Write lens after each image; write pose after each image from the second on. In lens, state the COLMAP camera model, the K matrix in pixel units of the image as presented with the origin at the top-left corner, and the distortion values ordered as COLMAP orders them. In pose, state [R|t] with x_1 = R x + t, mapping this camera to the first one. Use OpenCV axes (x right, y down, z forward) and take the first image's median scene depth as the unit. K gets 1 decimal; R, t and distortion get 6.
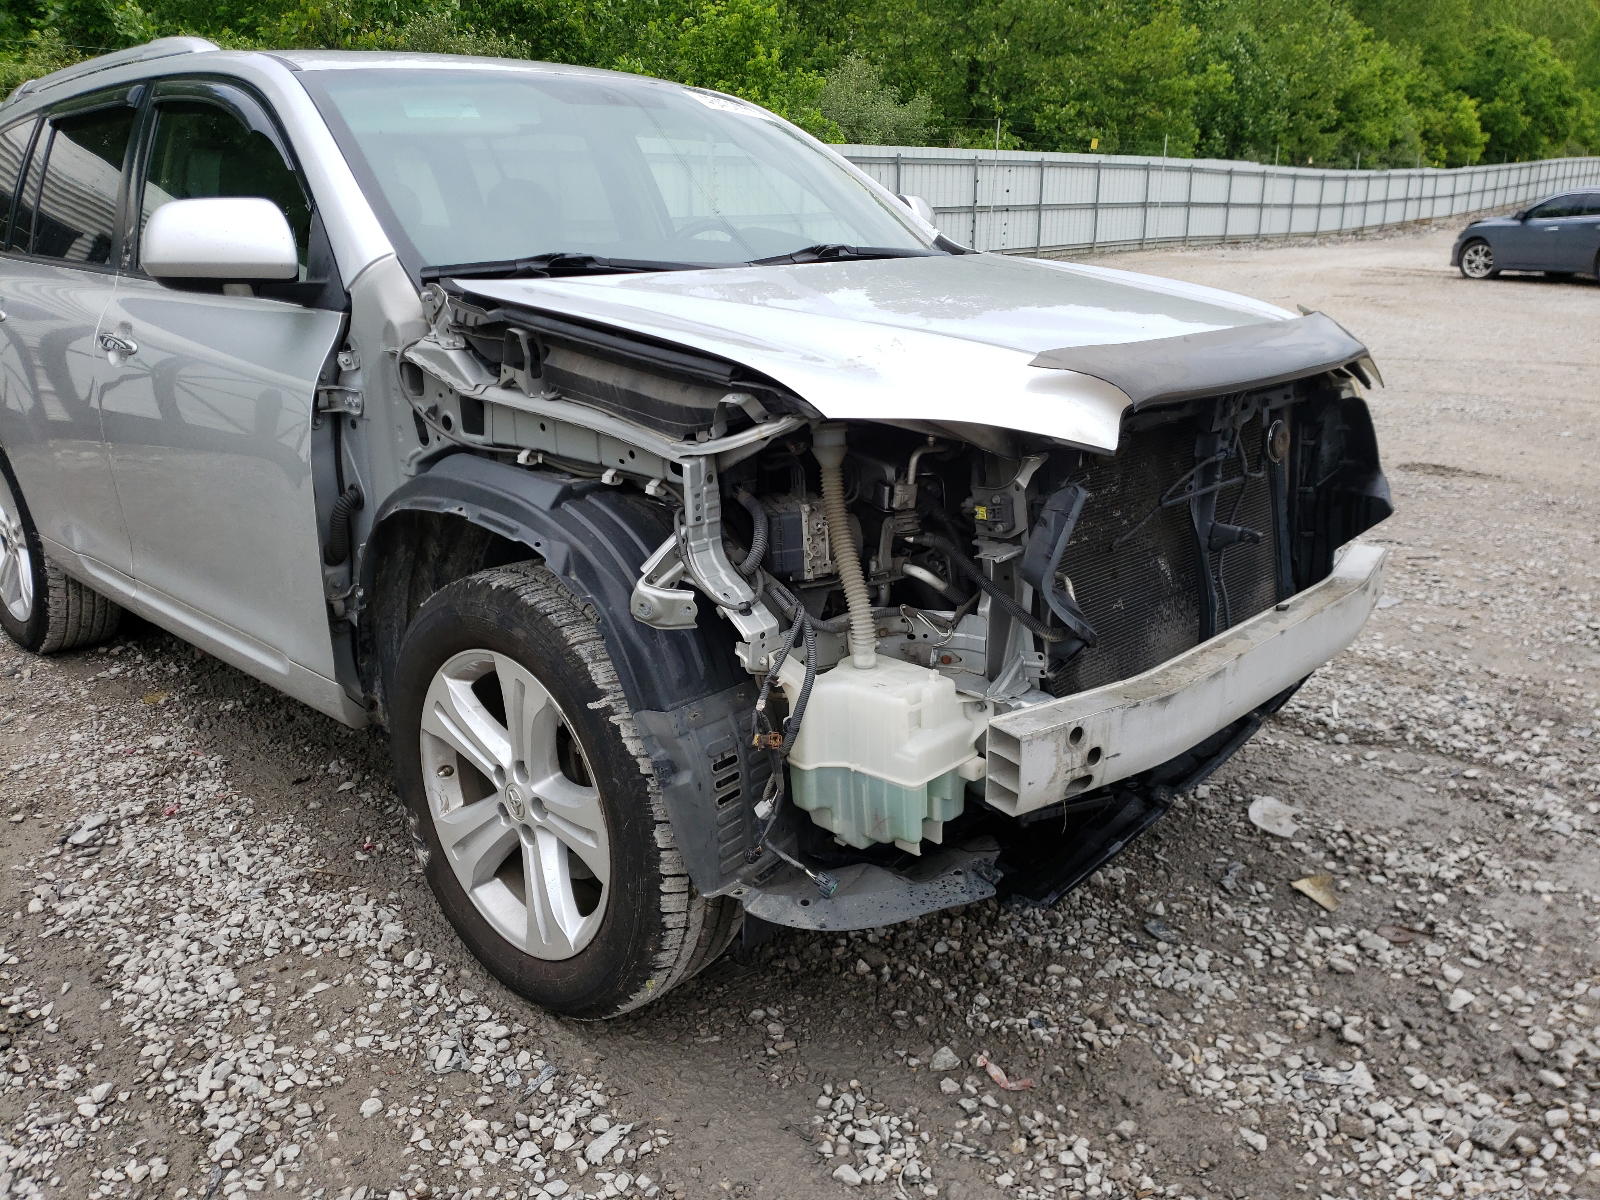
lens RADIAL K [[1267.0, 0, 796.7], [0, 1267.0, 578.3], [0, 0, 1]] dist [0.020834, 0.017050]
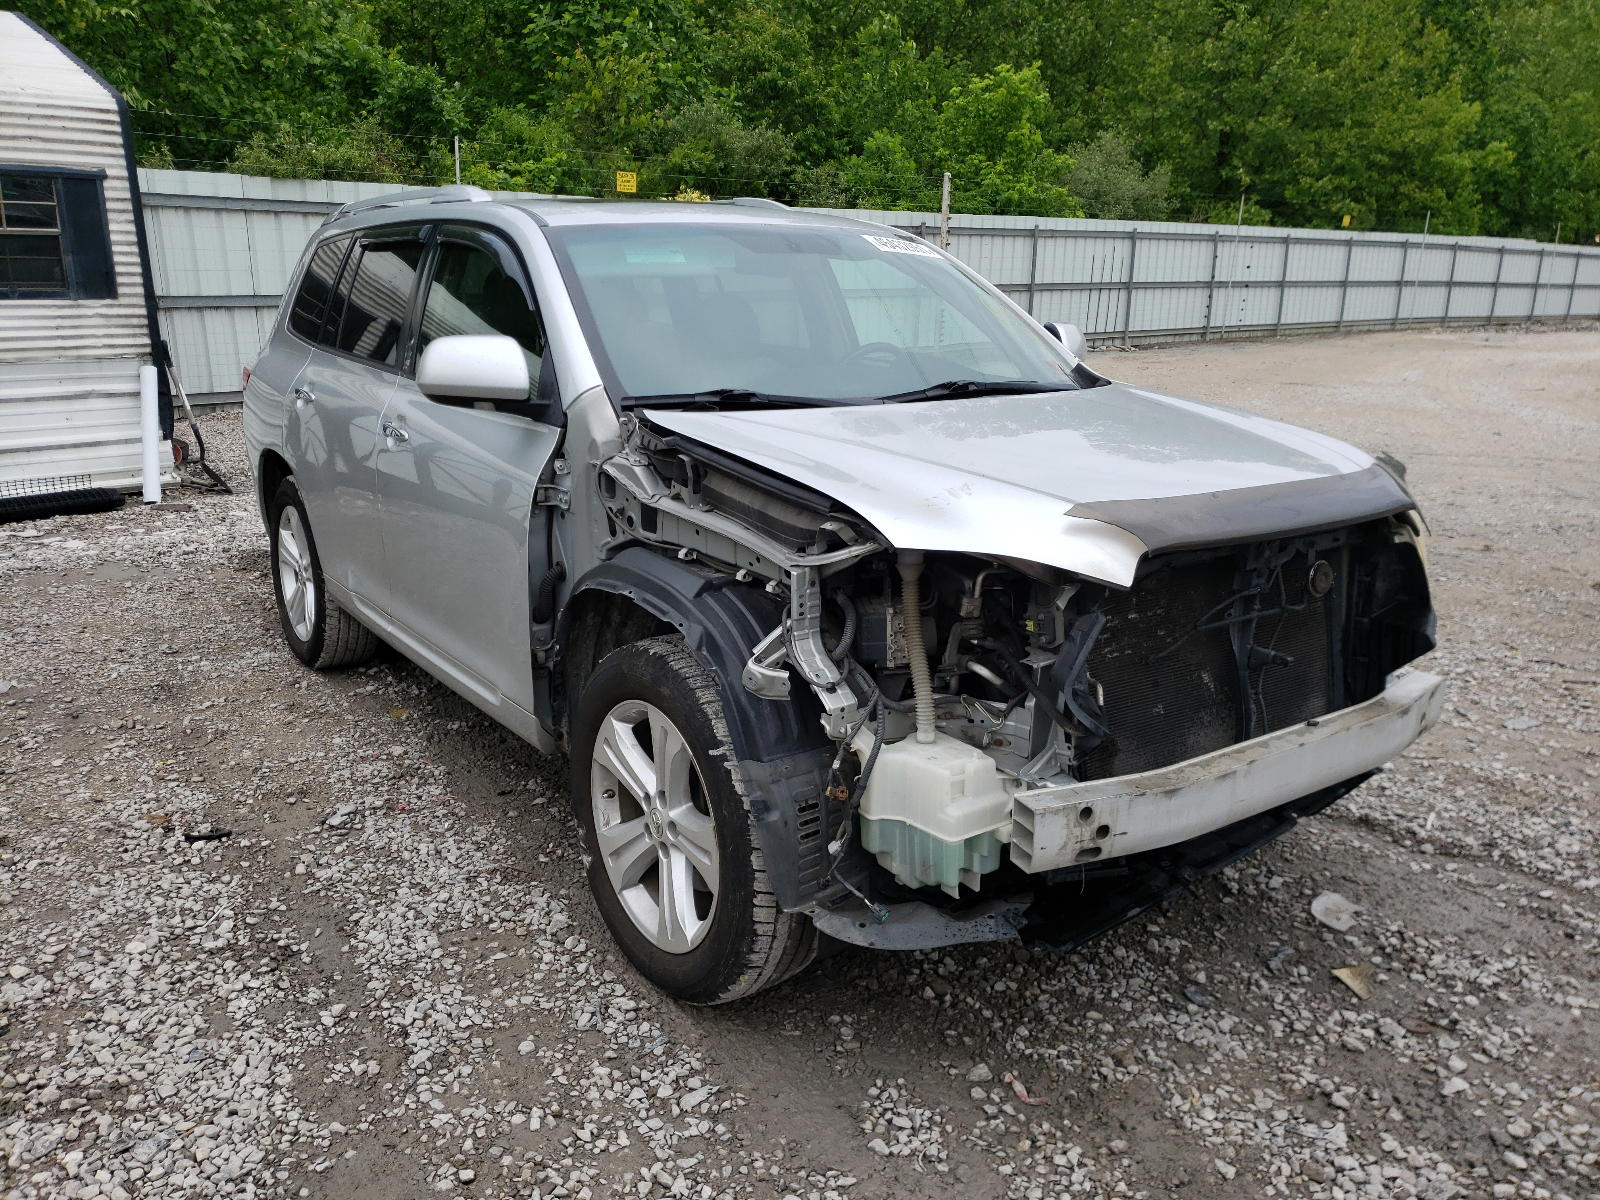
lens RADIAL K [[1267.0, 0, 796.7], [0, 1267.0, 578.3], [0, 0, 1]] dist [0.020834, 0.017050]
pose [[0.983147, 0.067372, -0.169951, 0.110872], [-0.074895, 0.996458, -0.038241, -0.028537], [0.166772, 0.050325, 0.984710, -0.225095]]
